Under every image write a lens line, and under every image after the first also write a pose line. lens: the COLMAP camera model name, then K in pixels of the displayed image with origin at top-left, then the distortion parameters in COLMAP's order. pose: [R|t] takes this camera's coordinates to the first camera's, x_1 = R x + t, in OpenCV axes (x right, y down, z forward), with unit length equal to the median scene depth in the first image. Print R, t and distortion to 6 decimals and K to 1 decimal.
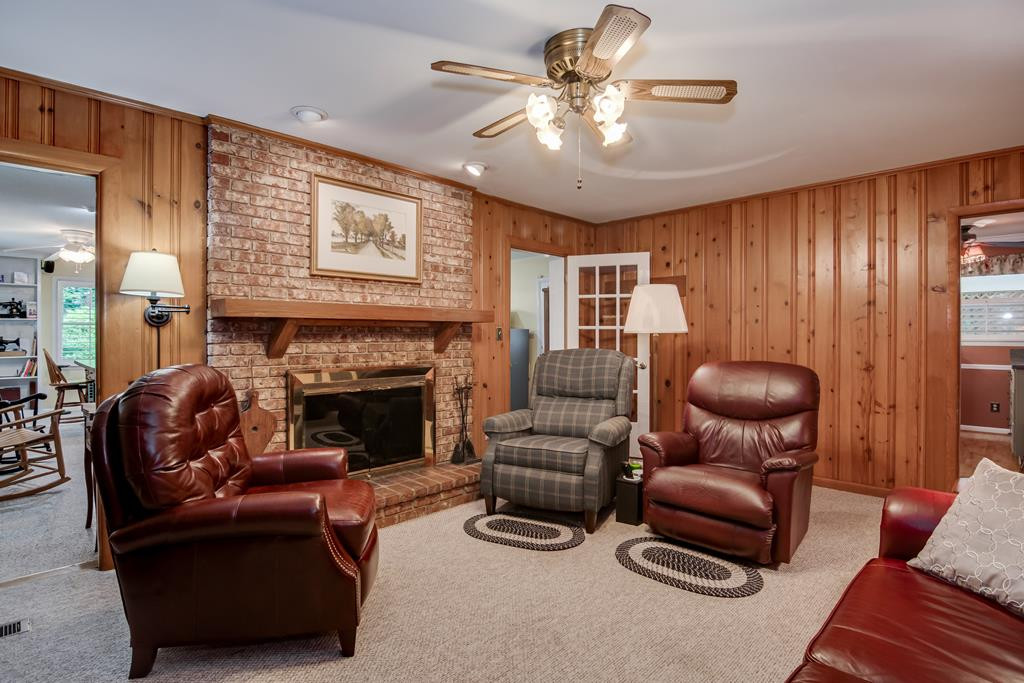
lens RADIAL K [[493.0, 0, 512.5], [0, 493.0, 338.2], [0, 0, 1]] dist [-0.001677, -0.000162]
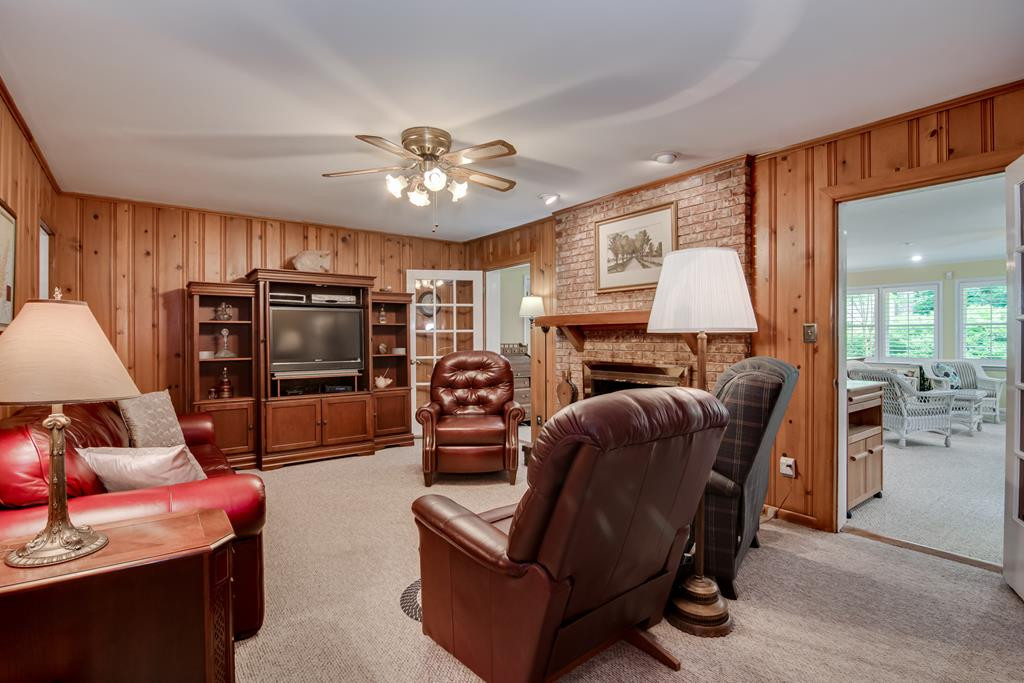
lens RADIAL K [[493.0, 0, 520.5], [0, 493.0, 340.2], [0, 0, 1]] dist [-0.001677, -0.000162]
pose [[-0.117303, 0.004638, -0.993085, 0.929444], [-0.004107, 0.999978, 0.005156, -0.002418], [0.993088, 0.004683, -0.117281, 0.870971]]
